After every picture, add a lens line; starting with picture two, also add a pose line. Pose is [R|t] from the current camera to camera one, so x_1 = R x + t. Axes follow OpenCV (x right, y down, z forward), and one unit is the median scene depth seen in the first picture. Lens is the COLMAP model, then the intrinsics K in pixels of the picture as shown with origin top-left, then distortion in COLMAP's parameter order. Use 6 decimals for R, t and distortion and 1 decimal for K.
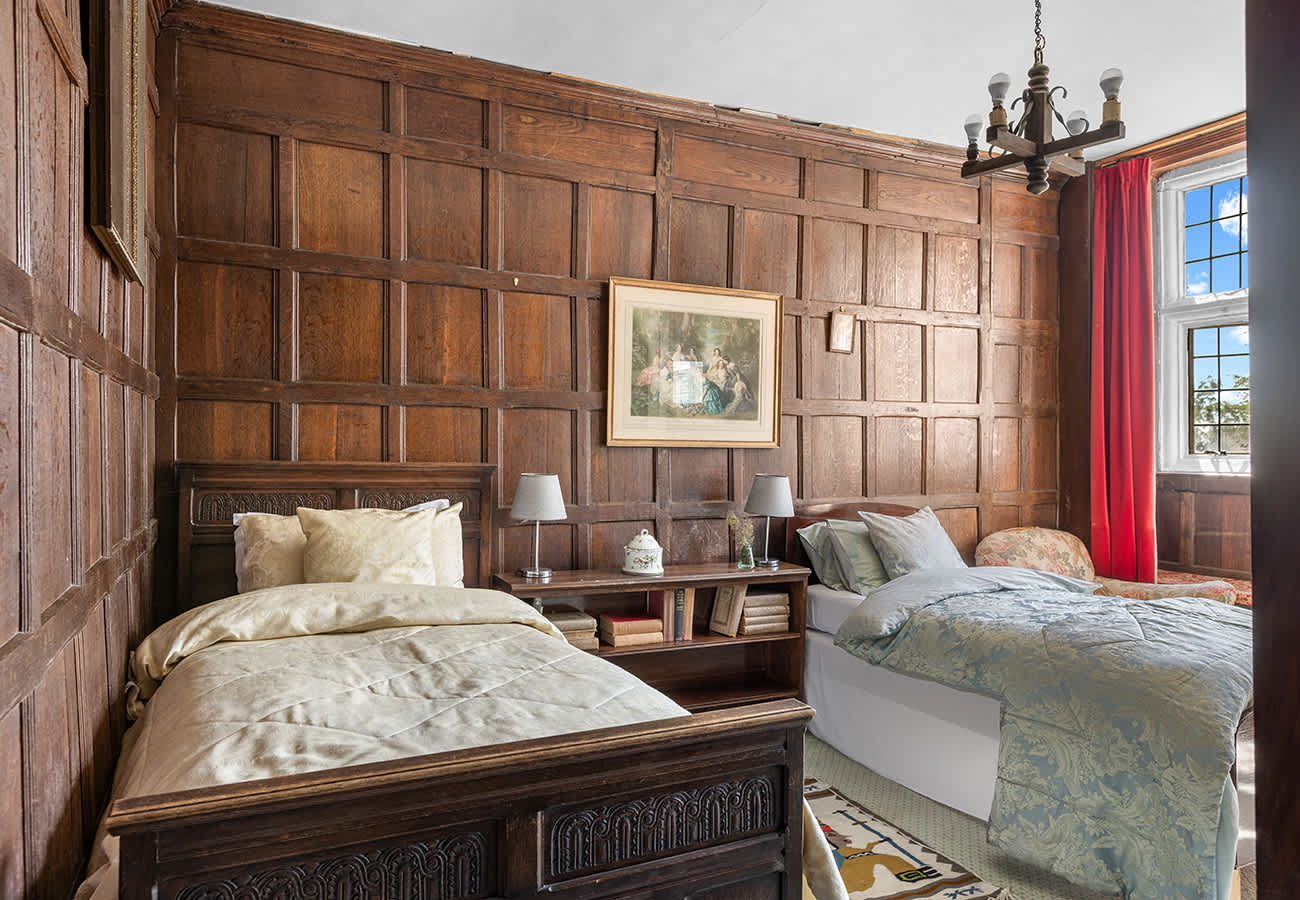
lens RADIAL K [[869.7, 0, 648.3], [0, 869.7, 450.7], [0, 0, 1]] dist [0.006573, 0.000065]
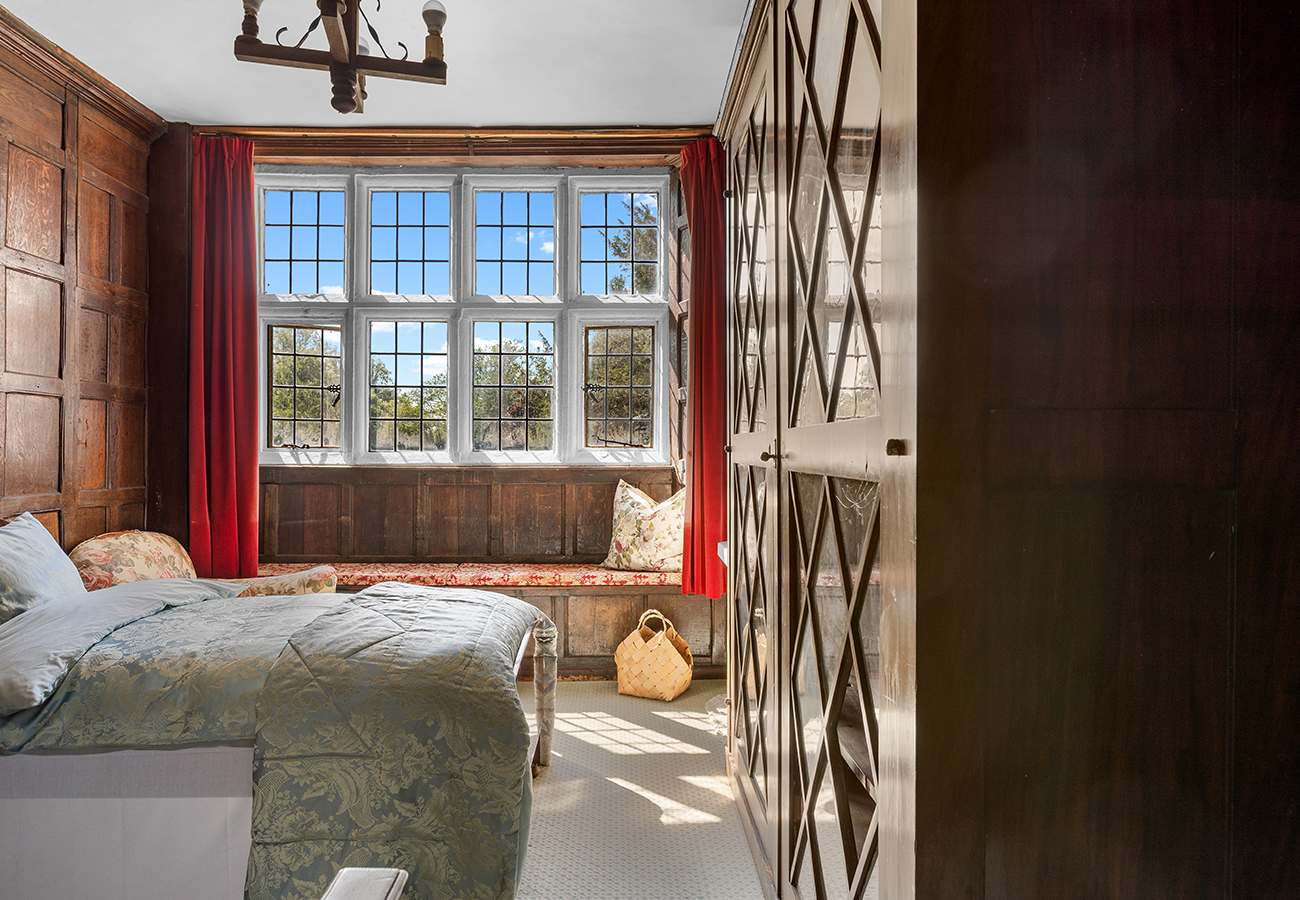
lens RADIAL K [[809.3, 0, 650.2], [0, 809.3, 460.1], [0, 0, 1]] dist [-0.002757, -0.000947]
pose [[0.413542, -0.003253, 0.910479, -0.086083], [-0.003238, 0.999982, 0.005044, 0.018457], [-0.910479, -0.005034, 0.413524, 0.287013]]
